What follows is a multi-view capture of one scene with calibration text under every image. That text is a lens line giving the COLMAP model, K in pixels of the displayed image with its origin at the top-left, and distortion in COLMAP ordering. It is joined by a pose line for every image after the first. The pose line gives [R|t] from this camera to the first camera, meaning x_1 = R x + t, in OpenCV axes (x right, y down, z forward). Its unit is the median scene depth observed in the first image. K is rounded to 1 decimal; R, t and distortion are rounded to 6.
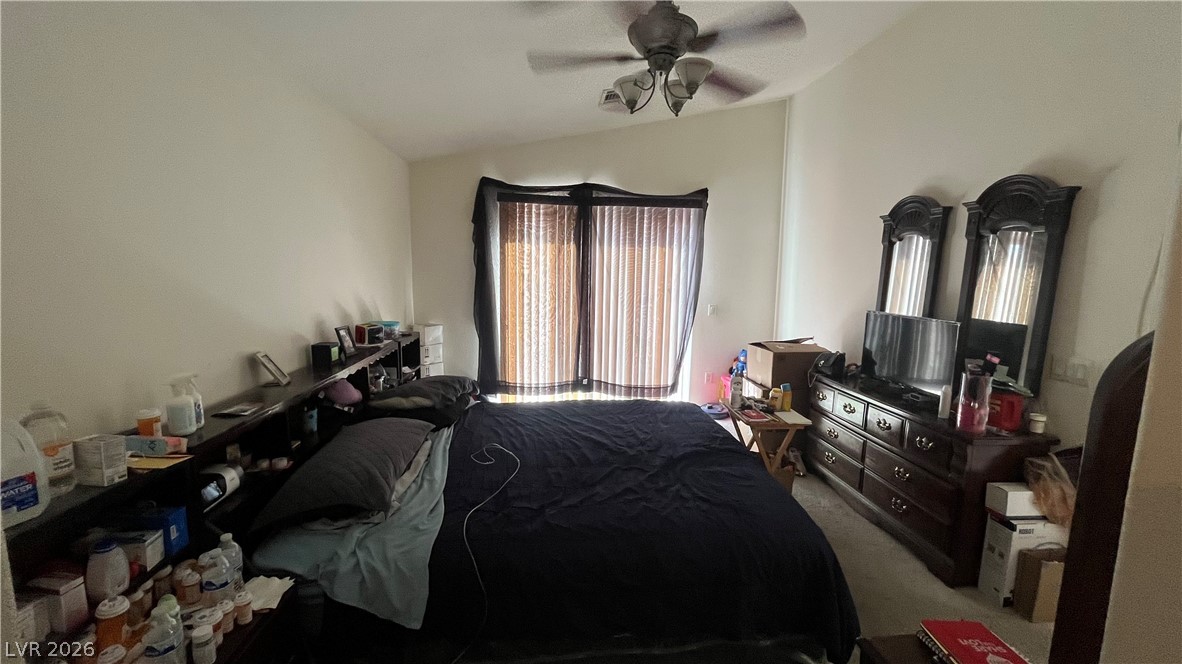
lens RADIAL K [[457.1, 0, 597.7], [0, 457.1, 326.1], [0, 0, 1]] dist [0.000571, 0.000025]
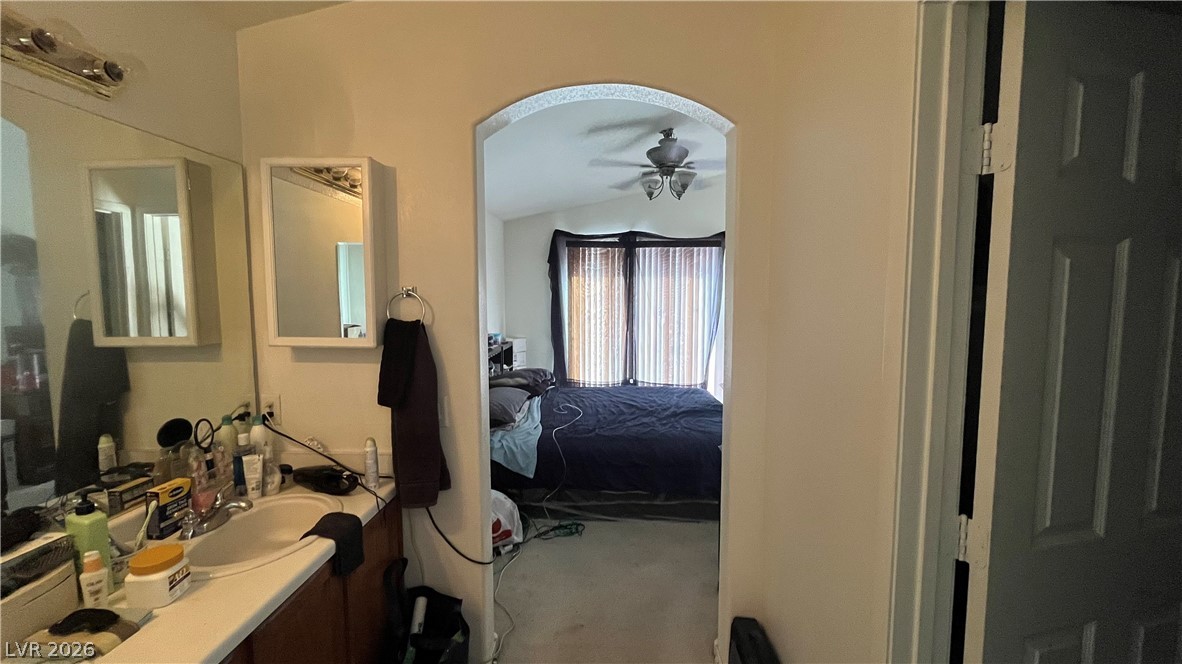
lens RADIAL K [[457.1, 0, 597.7], [0, 457.1, 326.1], [0, 0, 1]] dist [0.000571, 0.000025]
pose [[0.991050, -0.008855, -0.133198, 0.053431], [0.001482, 0.998466, -0.055354, 0.037601], [0.133484, 0.054661, 0.989542, -0.321451]]
